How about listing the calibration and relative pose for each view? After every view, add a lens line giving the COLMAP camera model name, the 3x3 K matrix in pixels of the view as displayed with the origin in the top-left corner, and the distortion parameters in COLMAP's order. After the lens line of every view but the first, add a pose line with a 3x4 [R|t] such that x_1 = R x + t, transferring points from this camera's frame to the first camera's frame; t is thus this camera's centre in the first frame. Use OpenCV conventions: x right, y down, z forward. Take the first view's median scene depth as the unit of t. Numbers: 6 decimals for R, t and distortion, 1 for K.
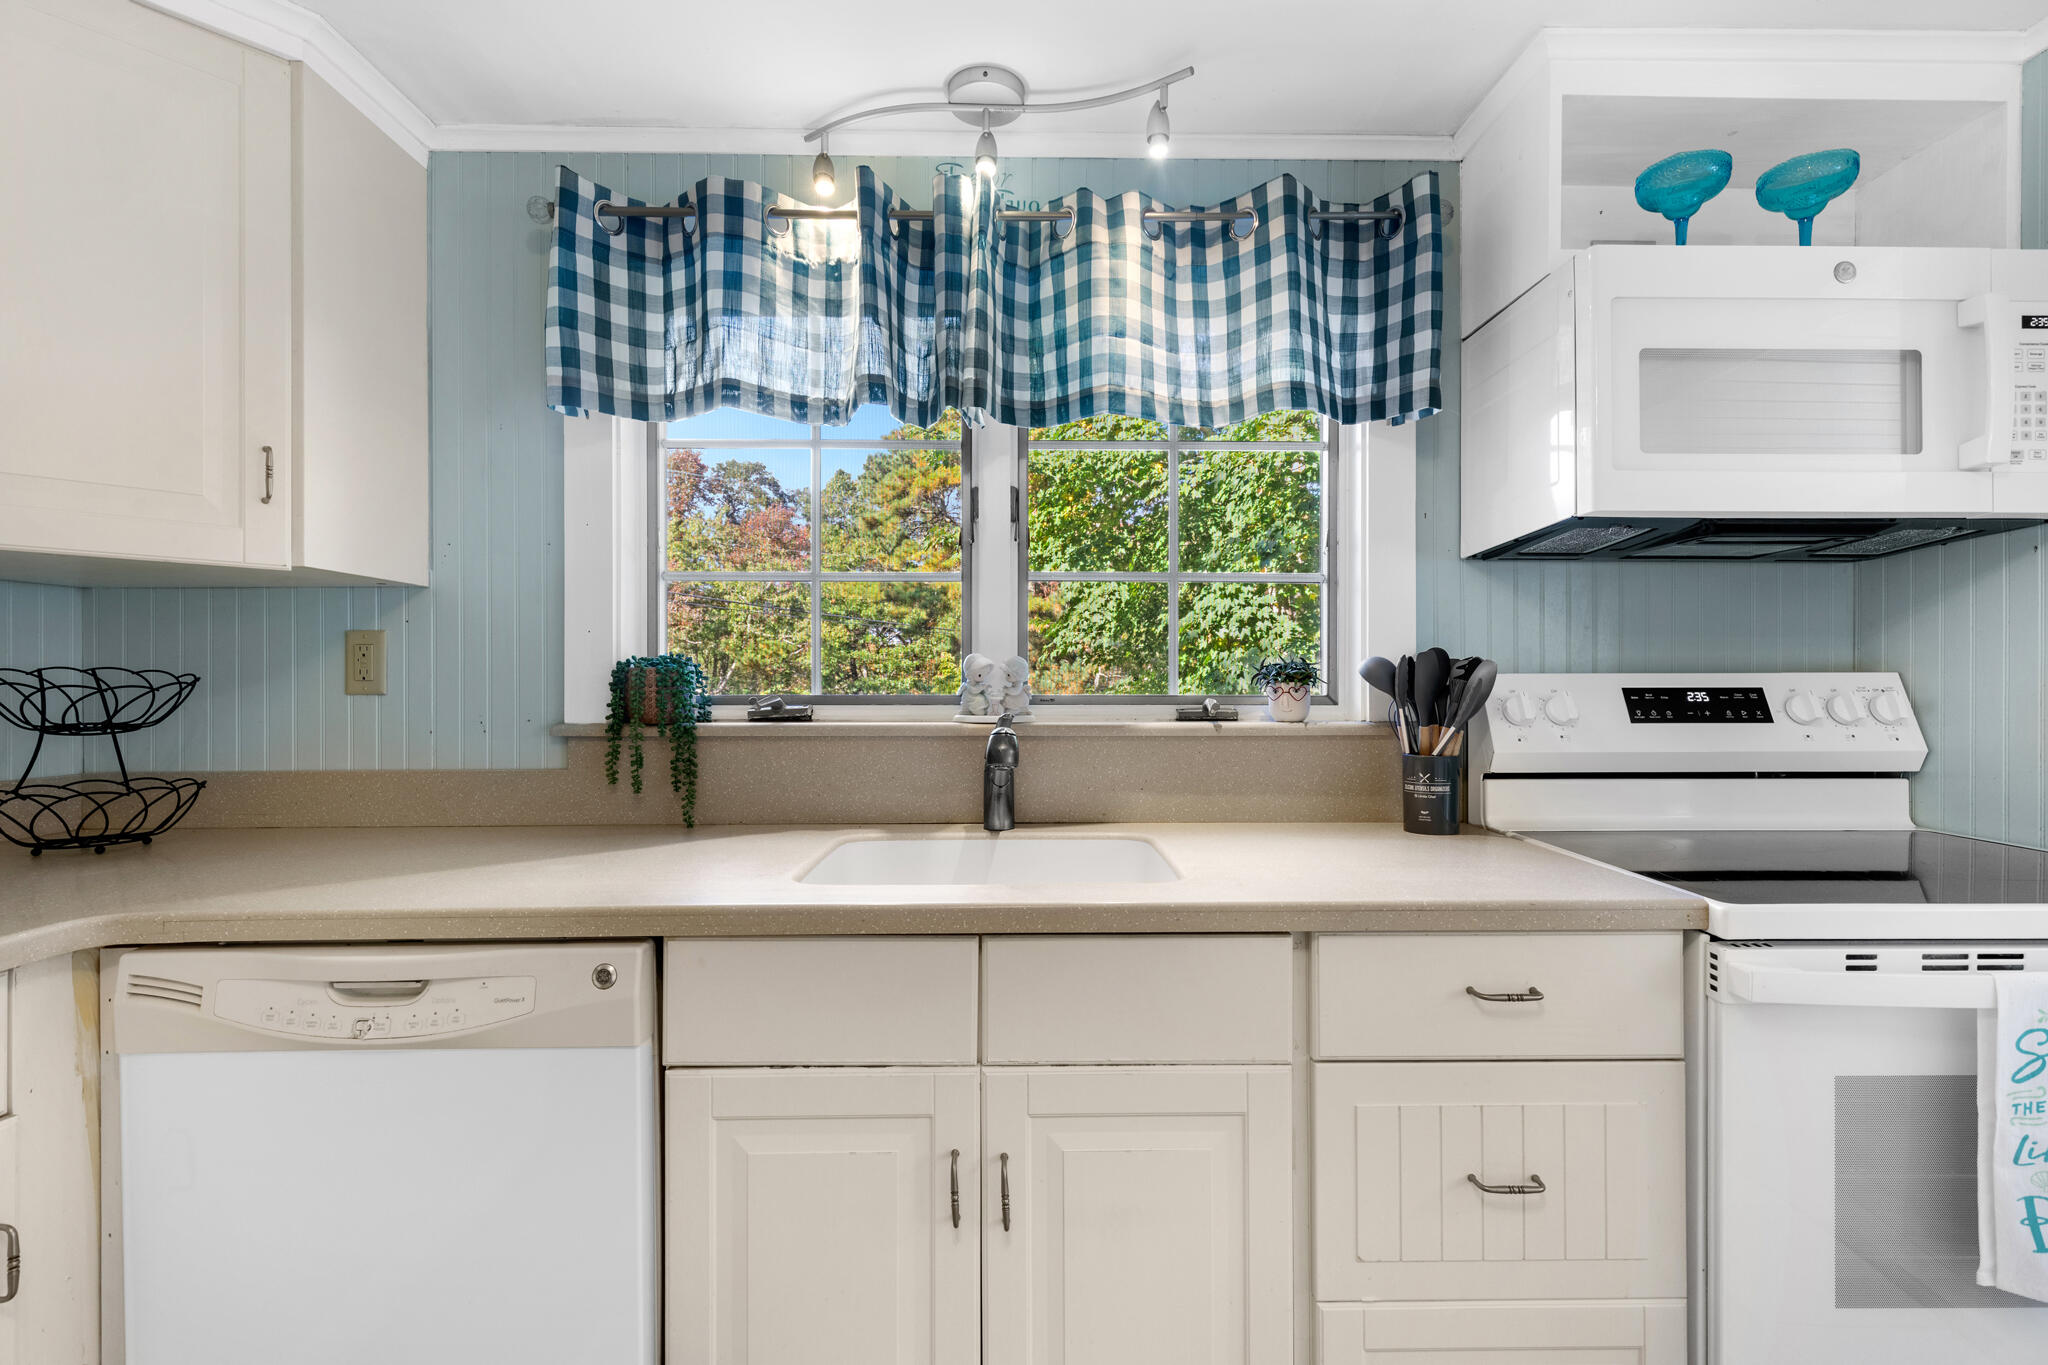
lens RADIAL K [[923.3, 0, 1030.6], [0, 923.3, 685.0], [0, 0, 1]] dist [0.006030, -0.000526]
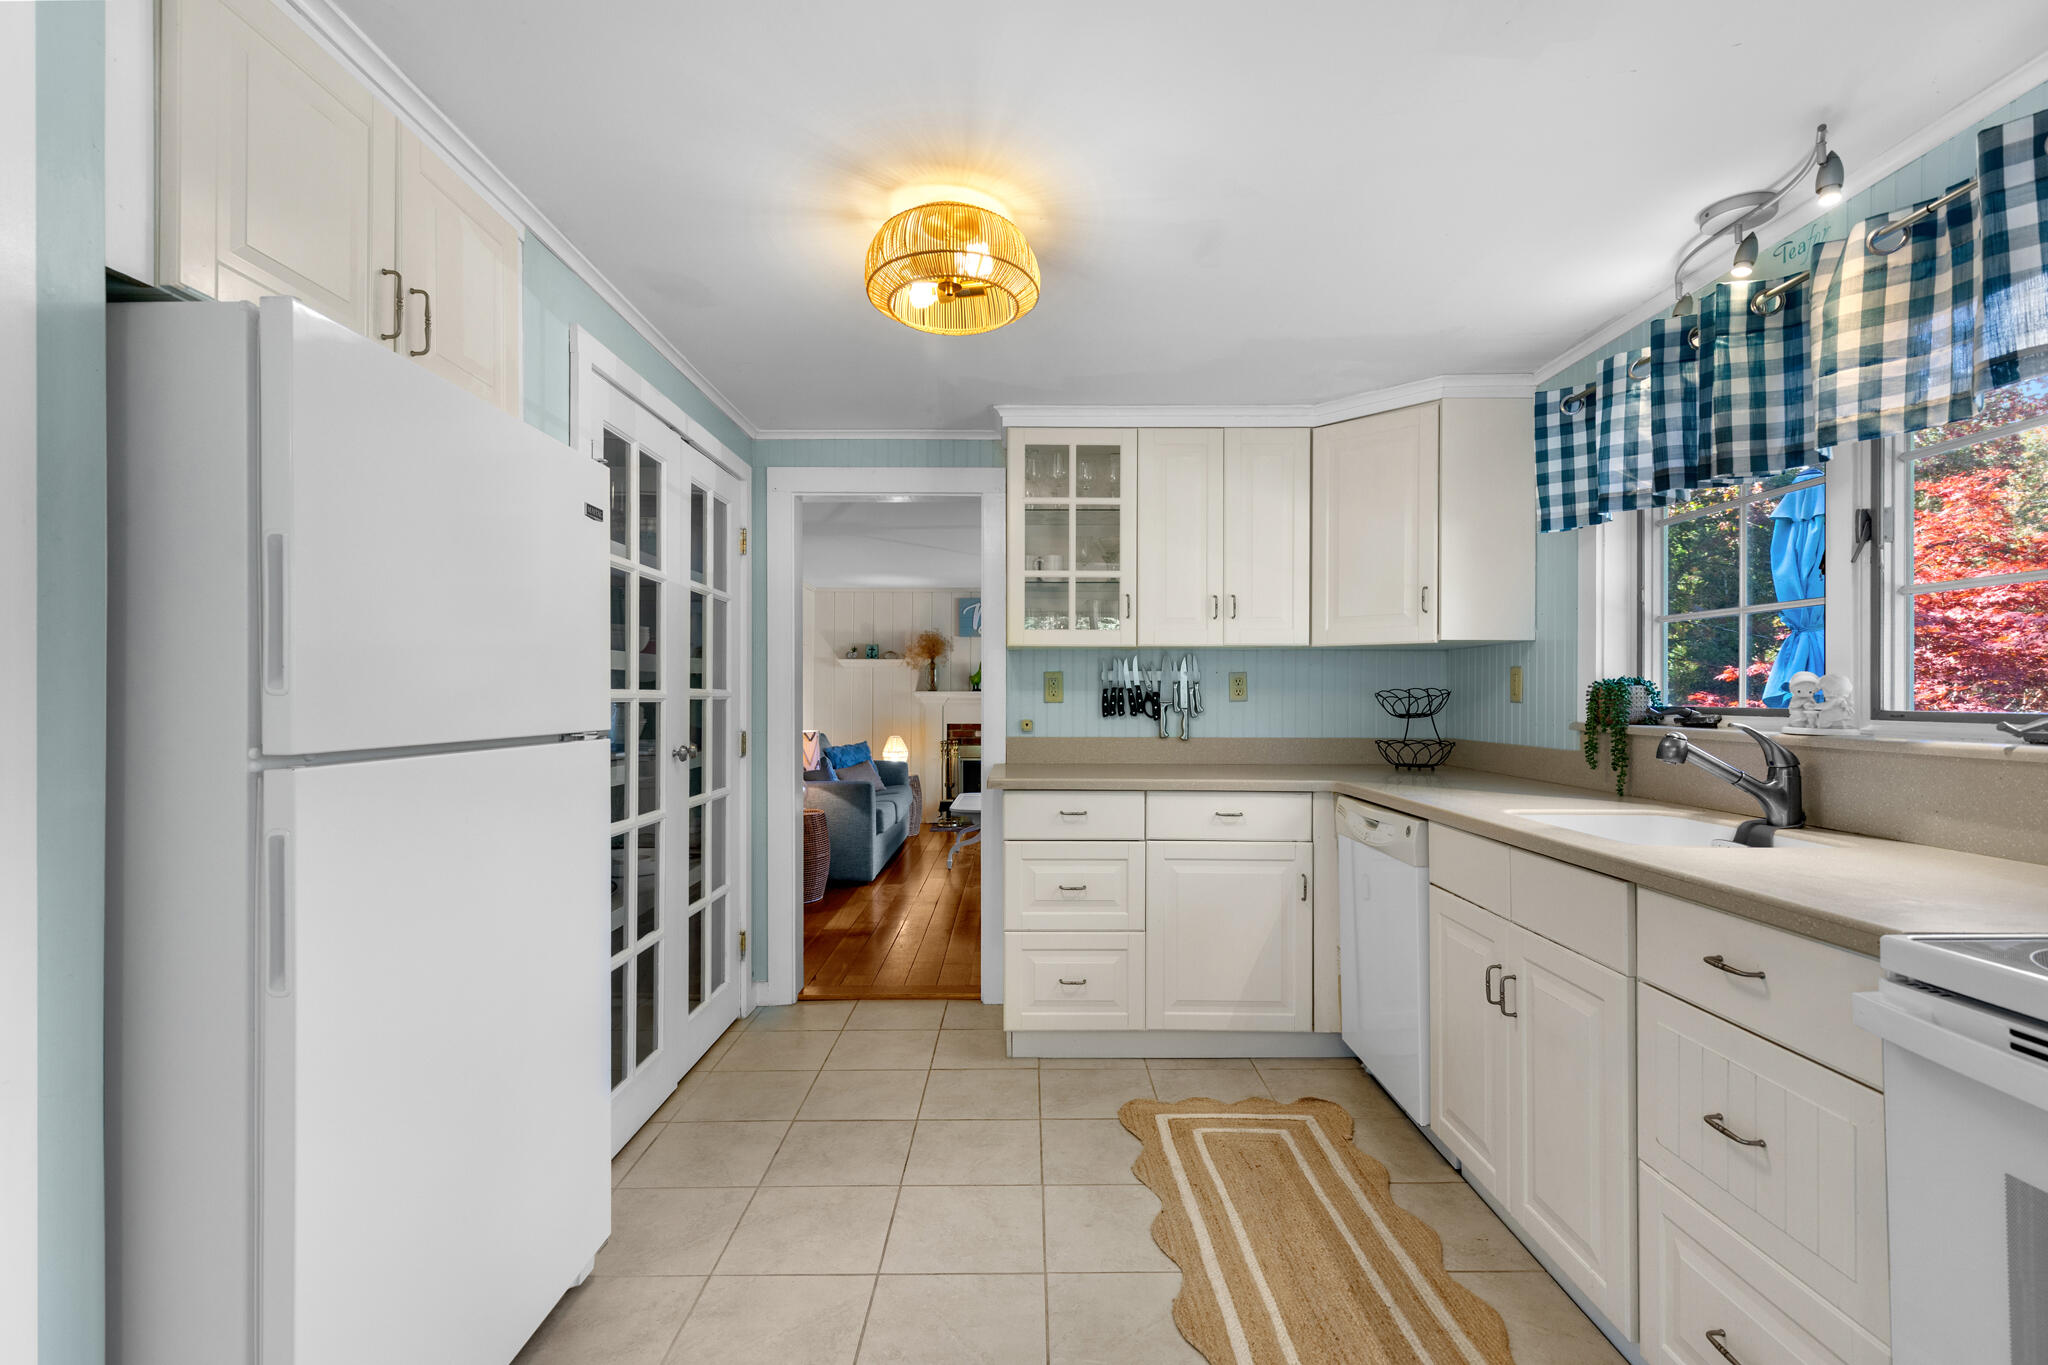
lens RADIAL K [[930.1, 0, 1028.2], [0, 930.1, 699.6], [0, 0, 1]] dist [0.002356, -0.000882]
pose [[-0.015992, 0.007011, -0.999848, 1.160748], [-0.006972, 0.999950, 0.007124, -0.001903], [0.999848, 0.007085, -0.015943, 0.092558]]
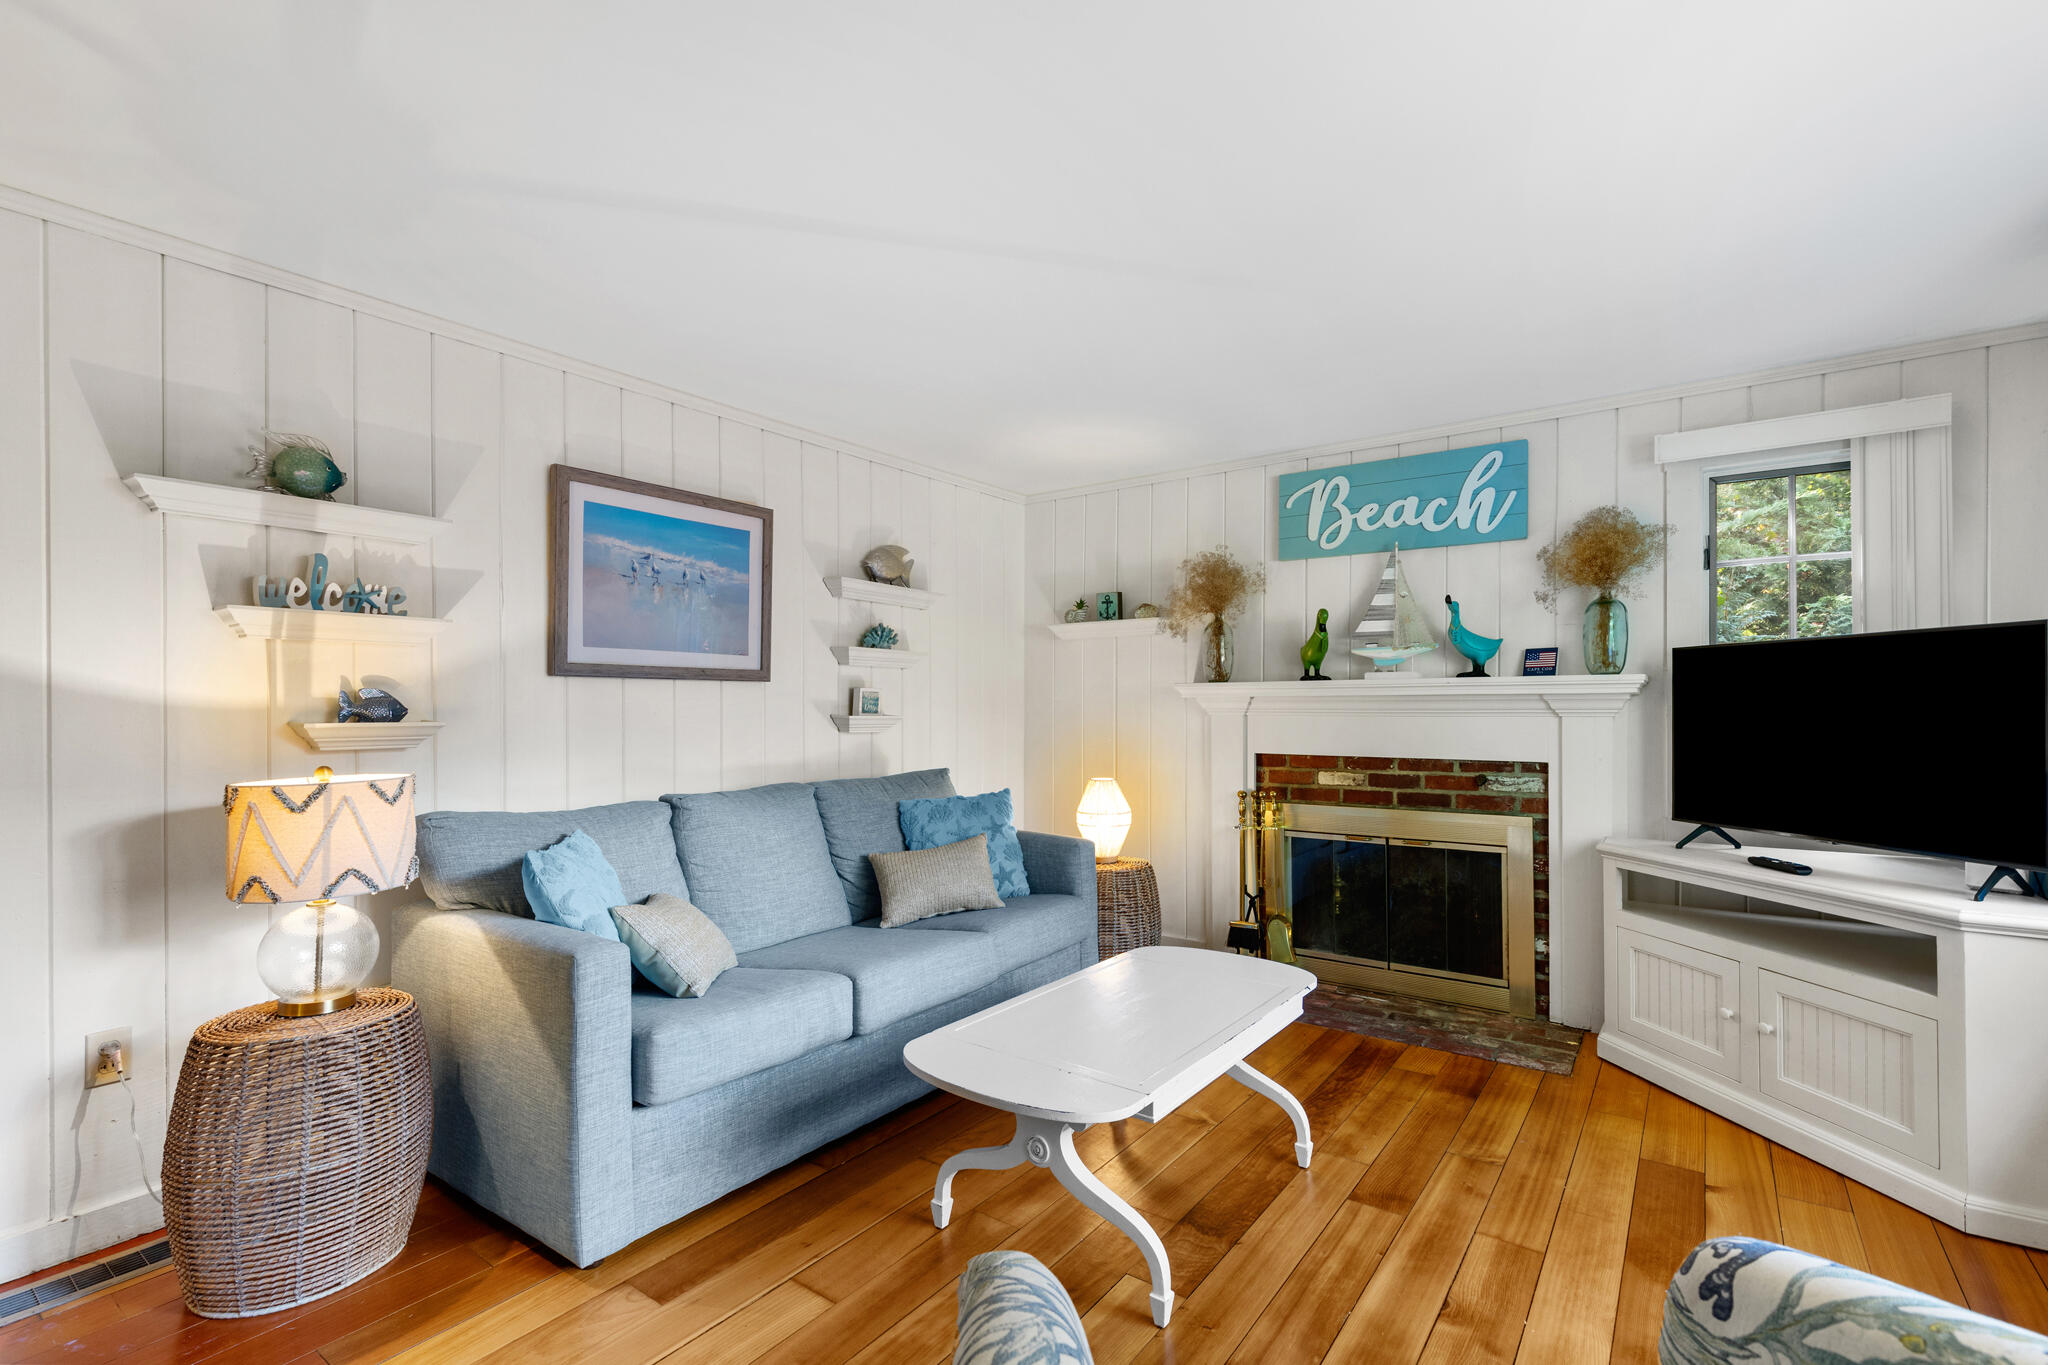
lens RADIAL K [[923.3, 0, 1030.6], [0, 923.3, 685.0], [0, 0, 1]] dist [0.006030, -0.000526]
pose [[-0.607174, -0.009022, -0.794518, -1.956914], [0.002144, 0.999913, -0.012993, 0.029284], [0.794566, -0.009592, -0.607102, 0.558168]]
